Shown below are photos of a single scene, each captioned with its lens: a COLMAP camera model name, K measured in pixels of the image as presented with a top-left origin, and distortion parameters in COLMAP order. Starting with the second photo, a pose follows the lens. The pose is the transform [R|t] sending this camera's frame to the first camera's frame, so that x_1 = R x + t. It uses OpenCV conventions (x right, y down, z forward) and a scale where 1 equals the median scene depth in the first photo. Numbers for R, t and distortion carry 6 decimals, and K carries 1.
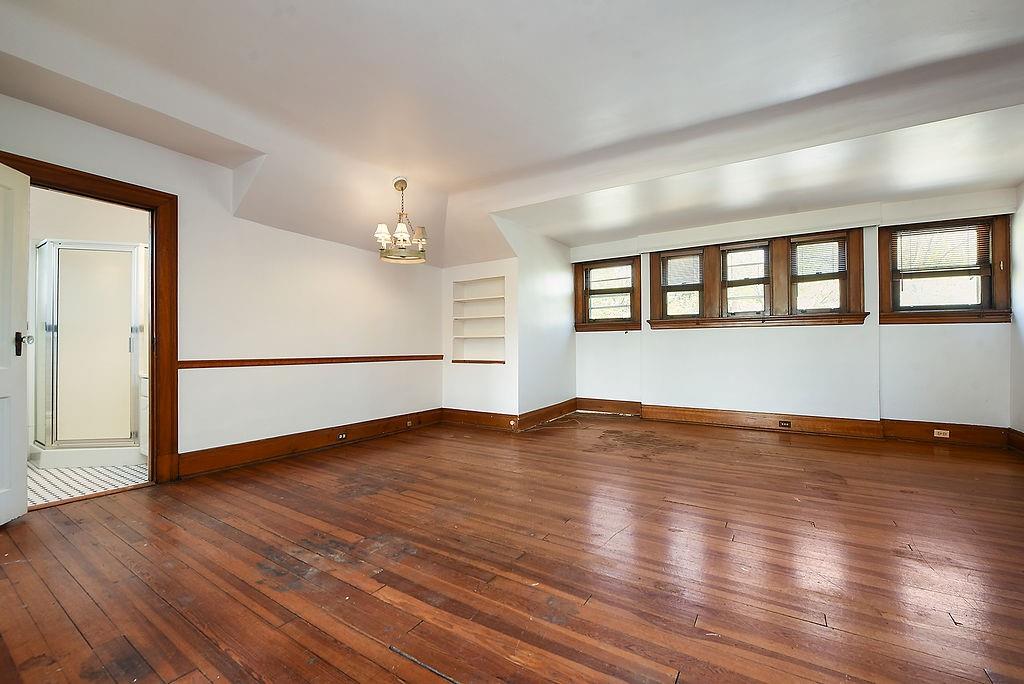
lens RADIAL K [[446.6, 0, 512.0], [0, 446.6, 342.0], [0, 0, 1]] dist [-0.017806, -0.000188]
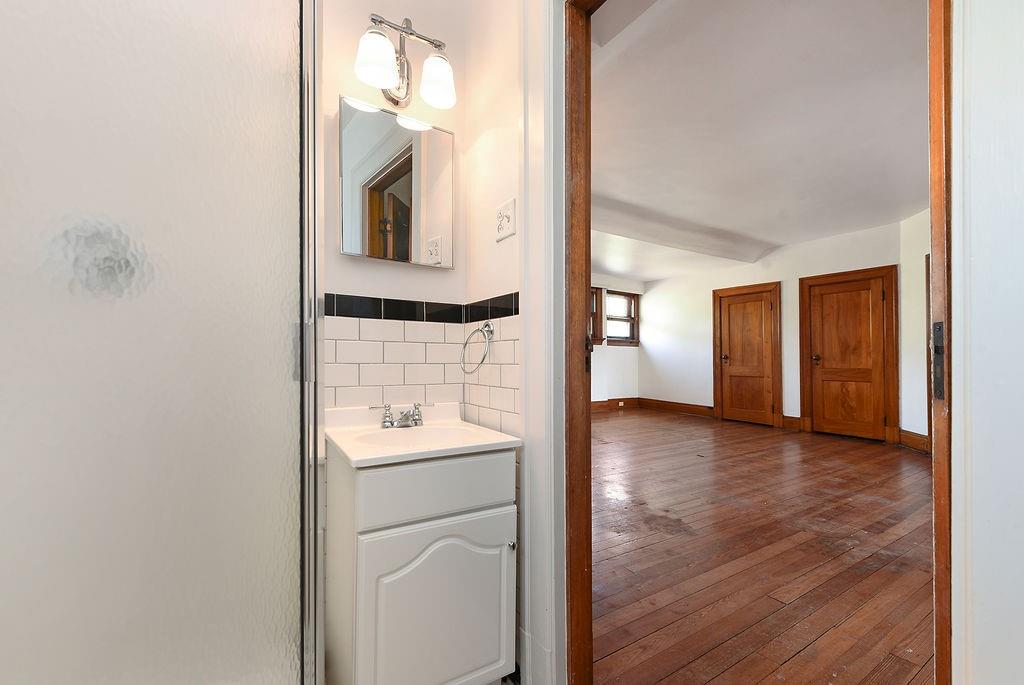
lens RADIAL K [[418.2, 0, 512.6], [0, 418.2, 351.9], [0, 0, 1]] dist [-0.001074, -0.000654]
pose [[0.425189, 0.007992, 0.905069, -1.037393], [-0.009100, 0.999948, -0.004554, -0.005453], [-0.905059, -0.006300, 0.425240, 0.781168]]
